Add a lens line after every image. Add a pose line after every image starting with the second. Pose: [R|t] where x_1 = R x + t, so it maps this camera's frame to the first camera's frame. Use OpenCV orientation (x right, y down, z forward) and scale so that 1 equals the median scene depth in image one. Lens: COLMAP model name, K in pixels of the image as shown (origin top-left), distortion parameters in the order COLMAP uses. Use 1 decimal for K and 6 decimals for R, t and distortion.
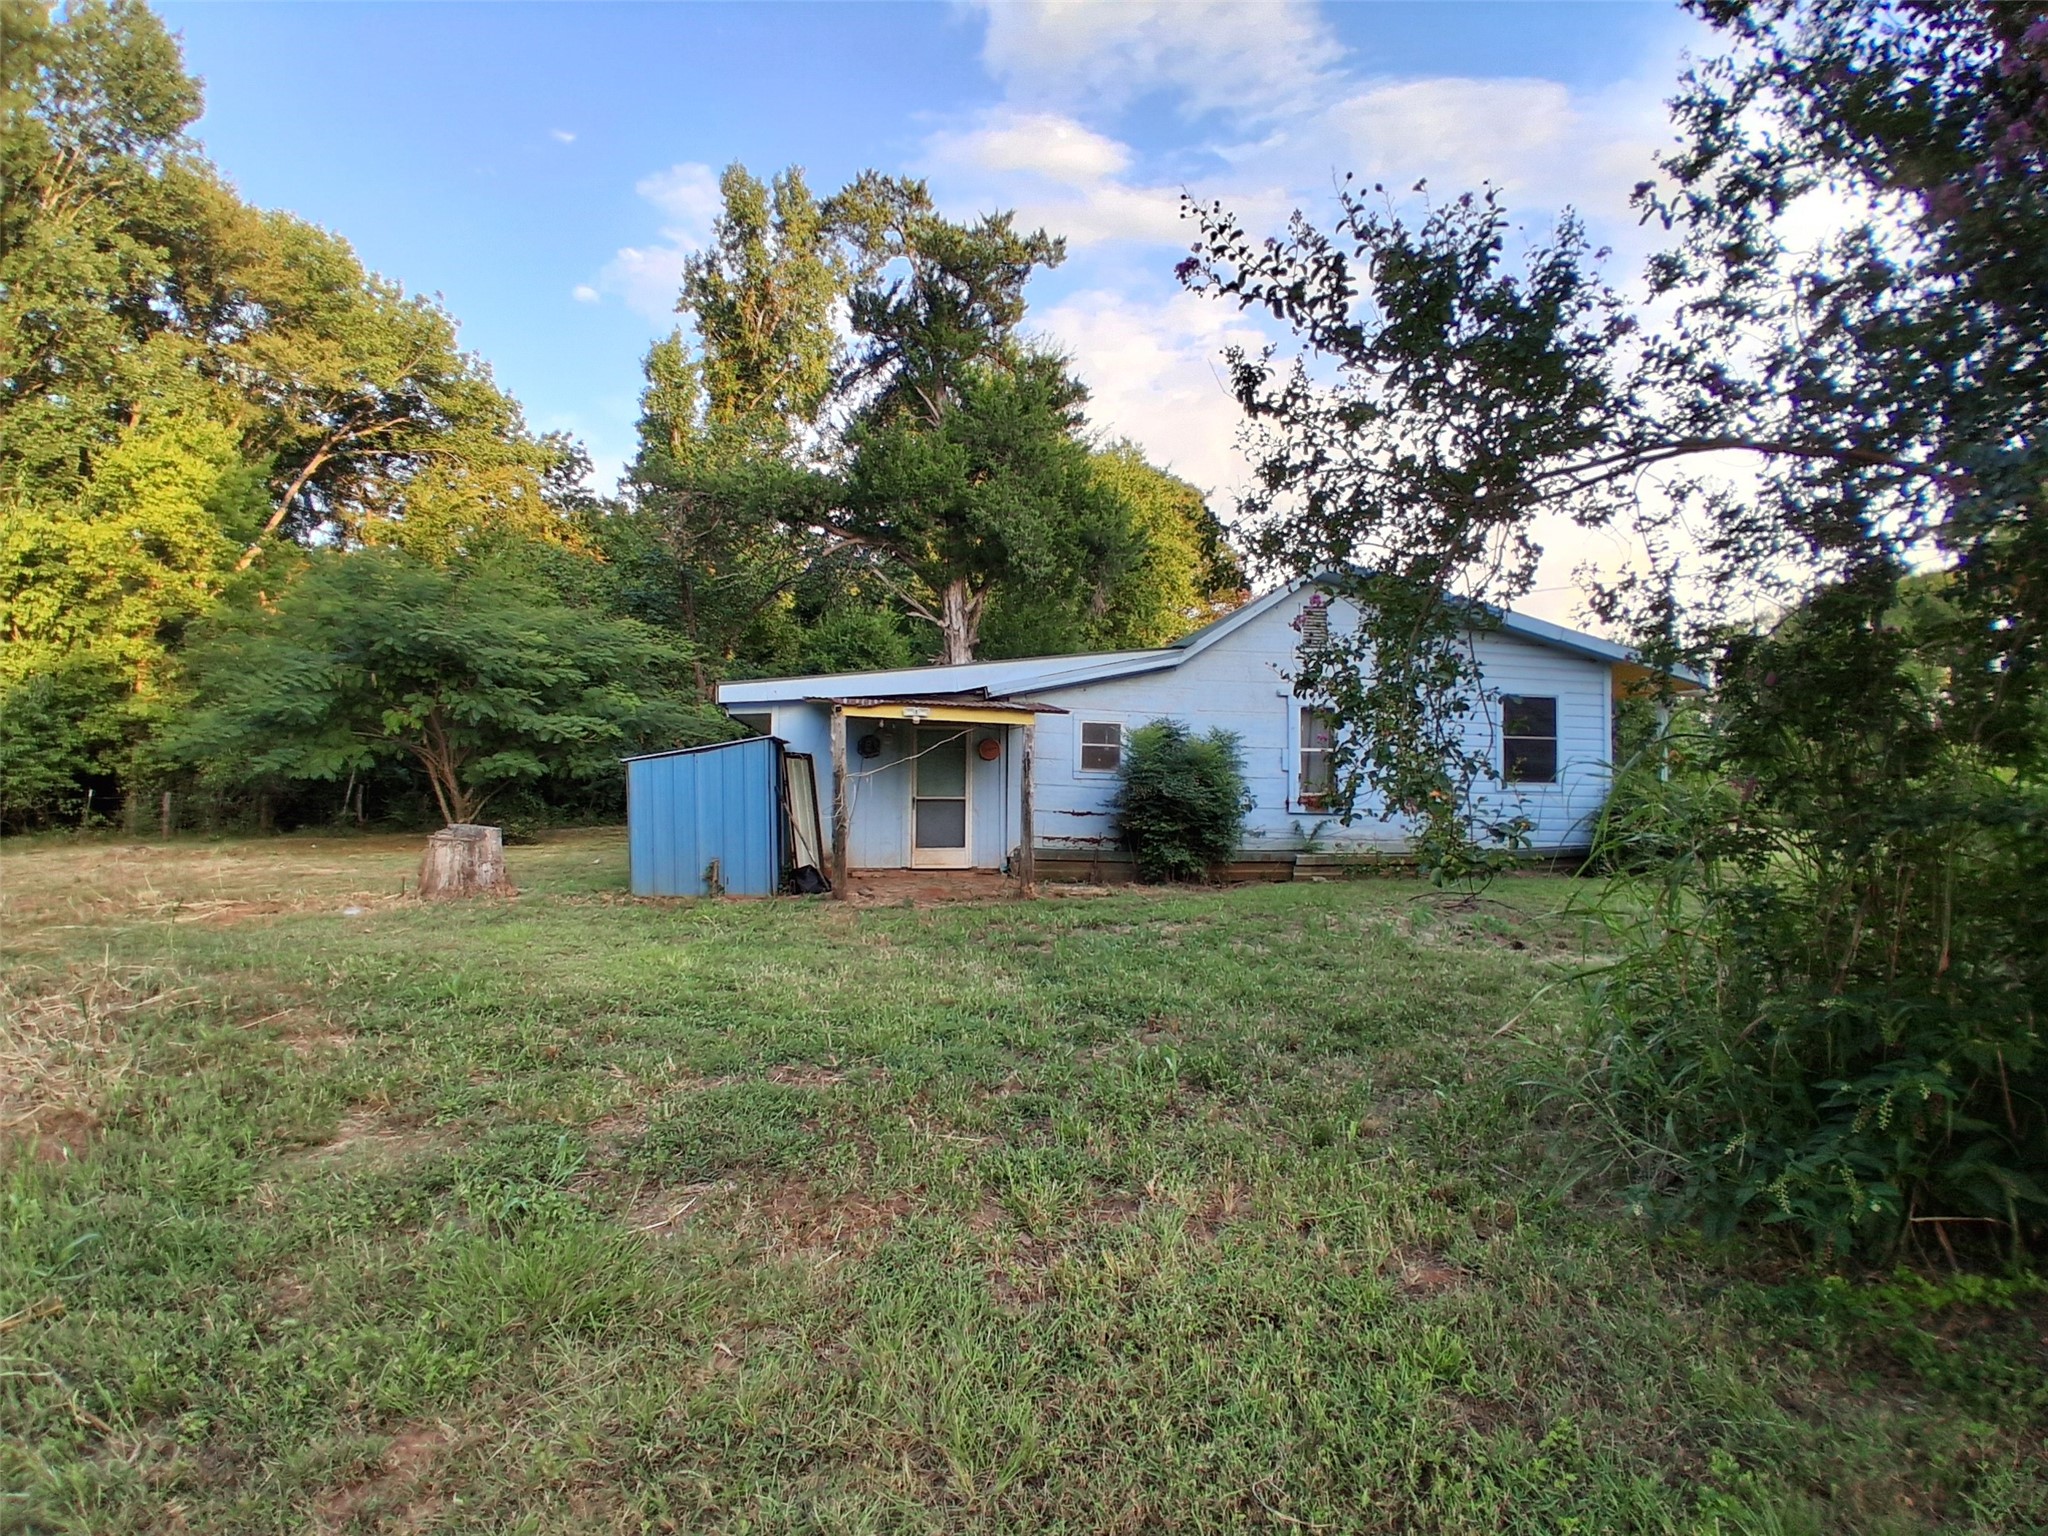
lens RADIAL K [[1013.8, 0, 1023.7], [0, 1013.8, 769.8], [0, 0, 1]] dist [-0.046628, -0.003832]
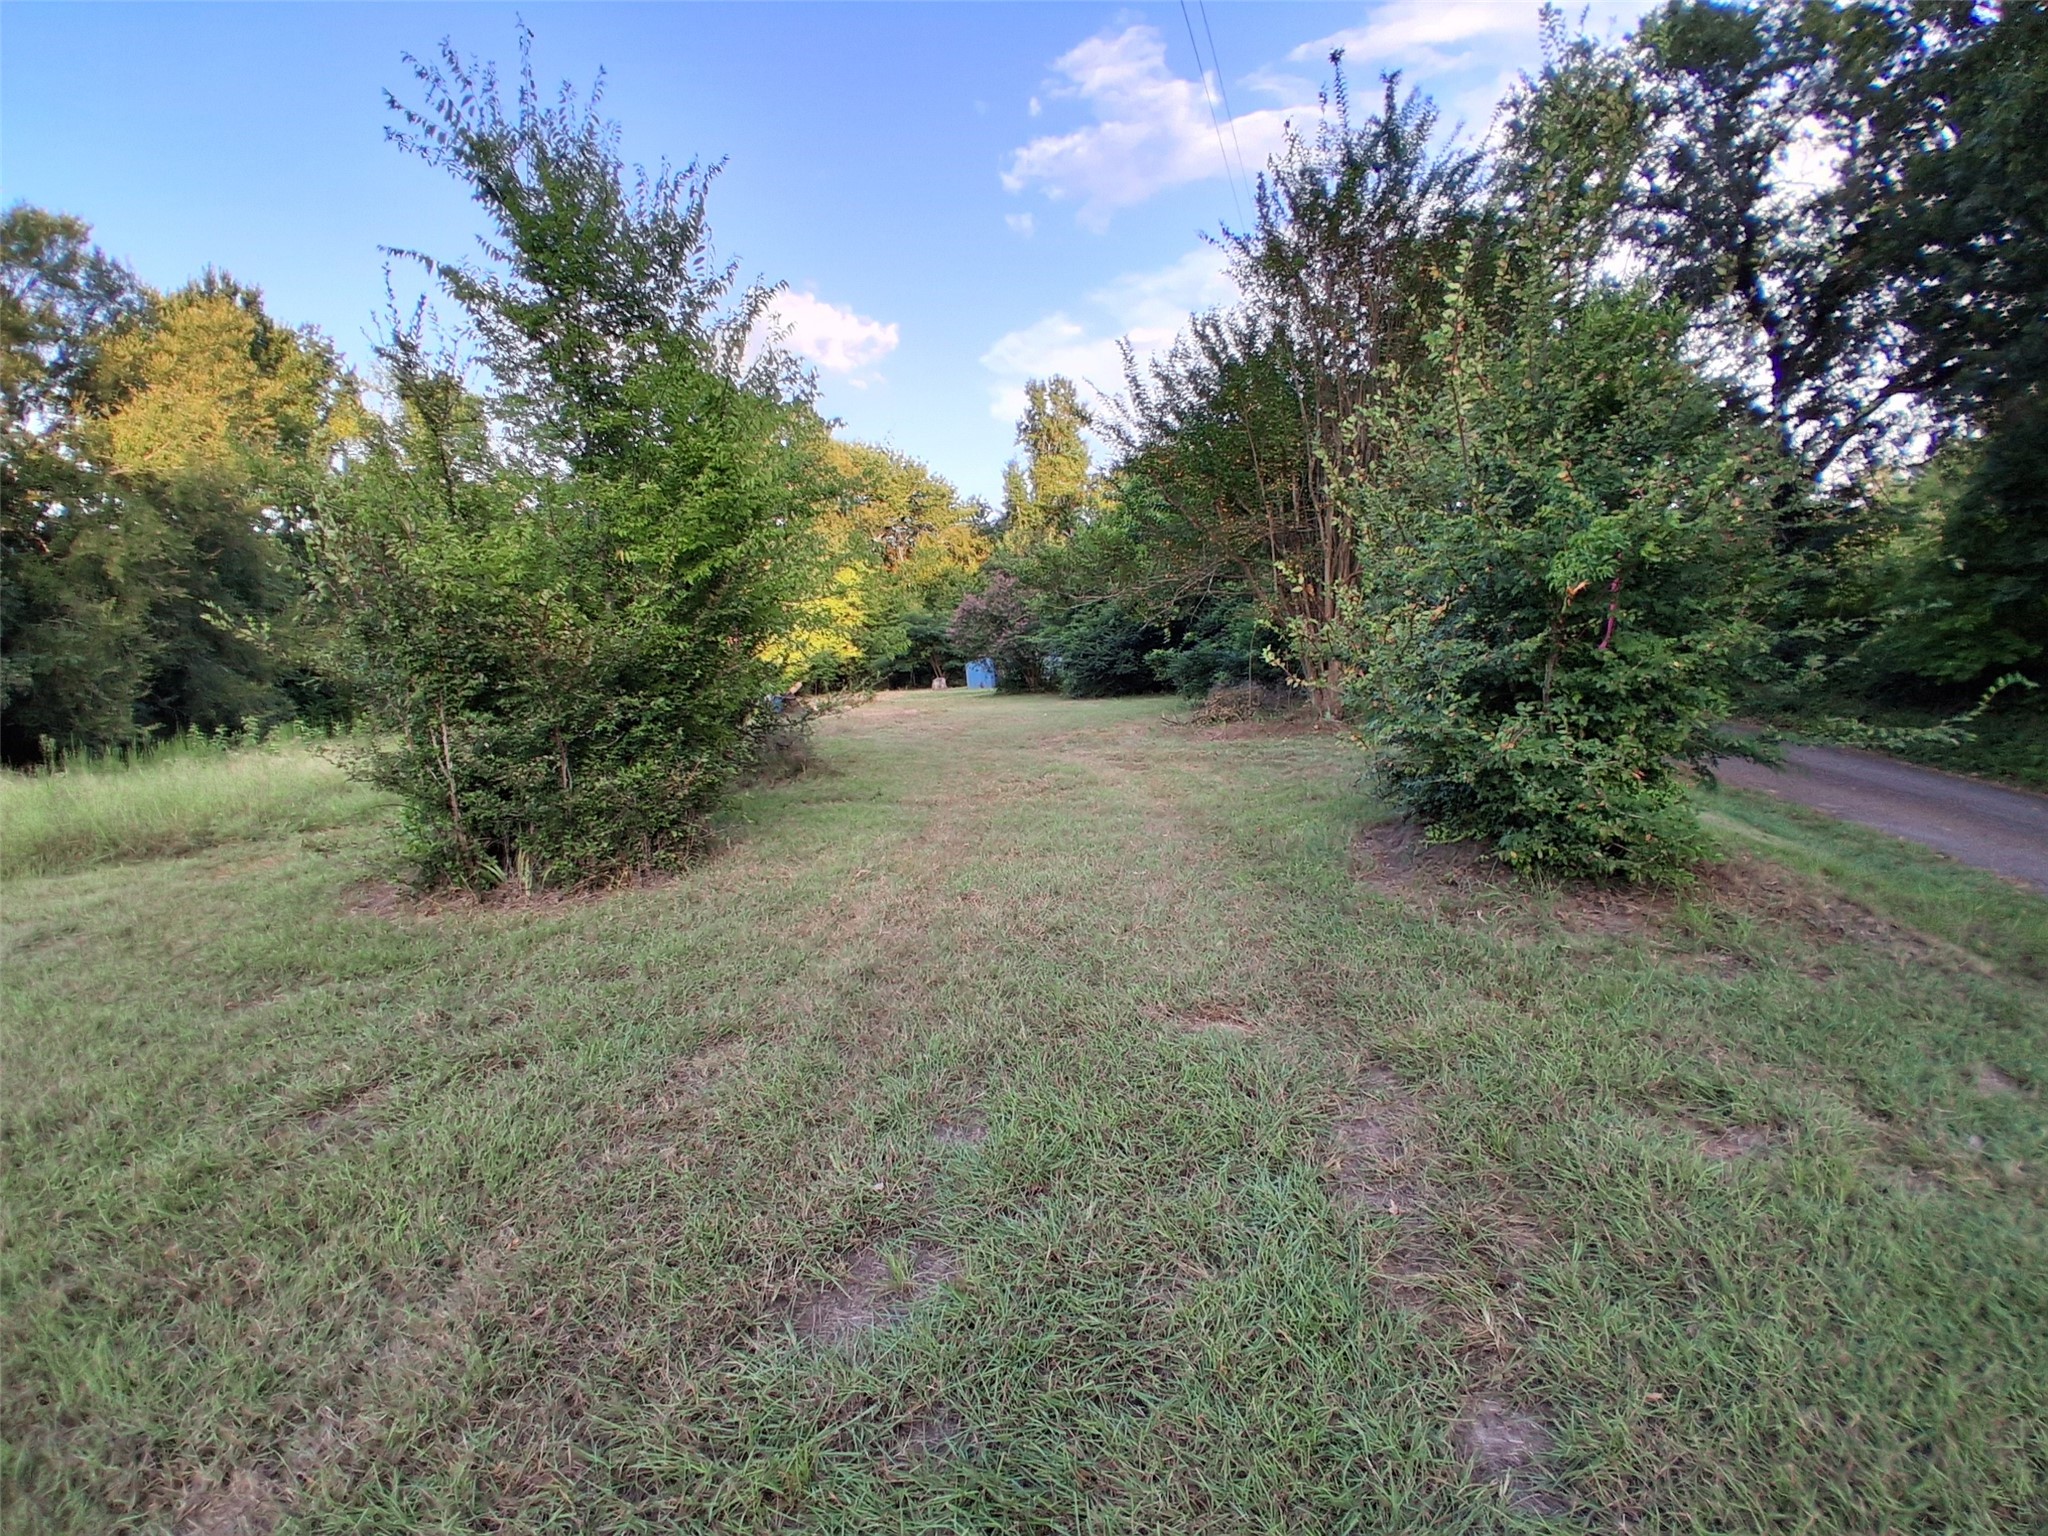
lens RADIAL K [[1013.8, 0, 1024.8], [0, 1013.8, 768.7], [0, 0, 1]] dist [-0.046628, -0.003832]
pose [[0.897924, -0.004894, -0.440123, 2.167423], [0.068042, 0.989461, 0.127816, -0.135836], [0.434859, -0.144716, 0.888794, -3.575607]]
